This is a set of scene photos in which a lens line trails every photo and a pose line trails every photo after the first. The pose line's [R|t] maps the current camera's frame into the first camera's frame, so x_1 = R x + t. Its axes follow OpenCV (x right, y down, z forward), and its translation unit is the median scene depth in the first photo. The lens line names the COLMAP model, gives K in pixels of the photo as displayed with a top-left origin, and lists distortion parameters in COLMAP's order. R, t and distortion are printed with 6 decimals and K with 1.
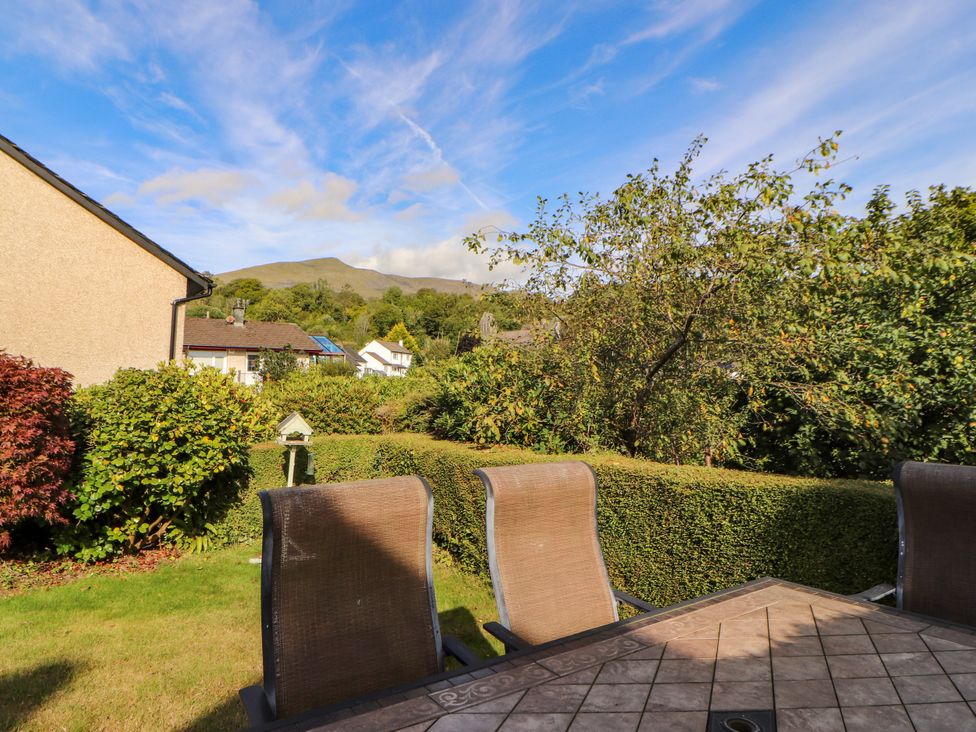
lens RADIAL K [[537.2, 0, 487.9], [0, 537.2, 305.3], [0, 0, 1]] dist [0.002764, -0.014555]
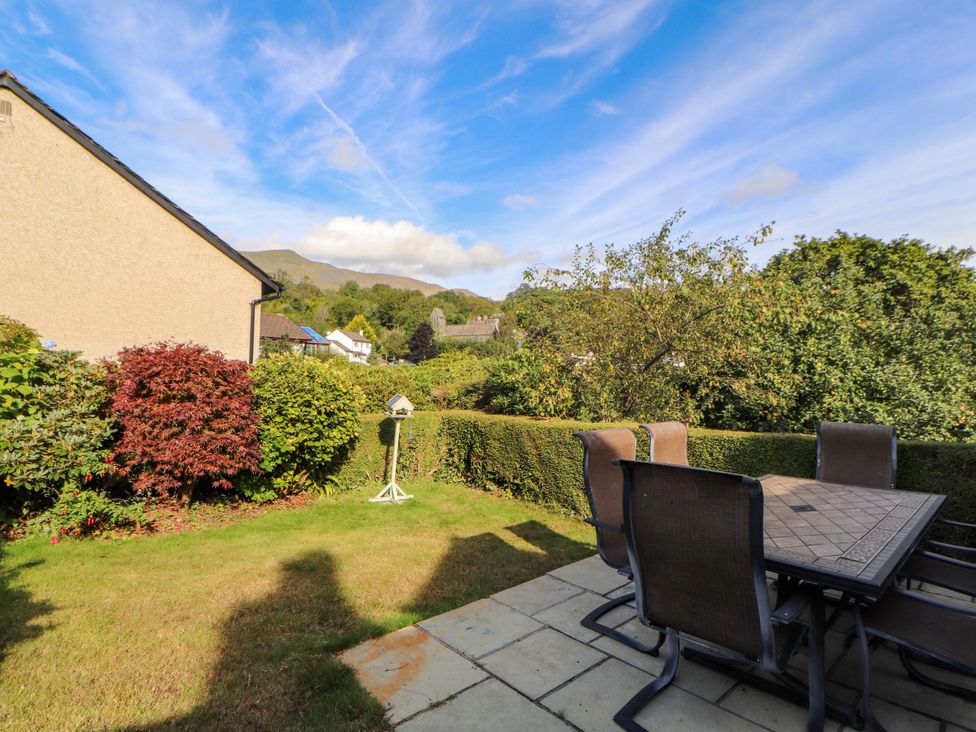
lens RADIAL K [[503.0, 0, 485.5], [0, 503.0, 338.7], [0, 0, 1]] dist [0.004531, -0.022363]
pose [[0.980588, 0.028659, 0.193975, -0.389137], [-0.045373, 0.995576, 0.082278, -0.054135], [-0.190759, -0.089482, 0.977550, -0.268962]]
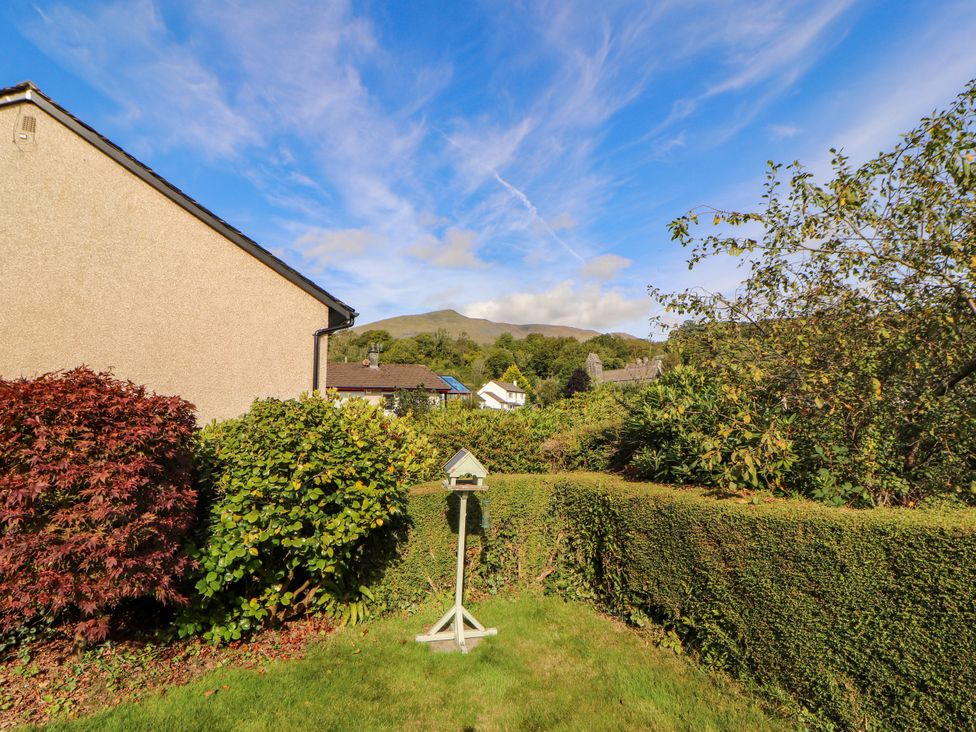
lens RADIAL K [[445.4, 0, 524.9], [0, 445.4, 355.7], [0, 0, 1]] dist [0.000008, -0.010063]
pose [[0.995373, -0.029823, -0.091340, -0.200757], [0.029612, 0.999555, -0.003672, 0.064445], [0.091408, 0.000950, 0.995813, 0.342029]]
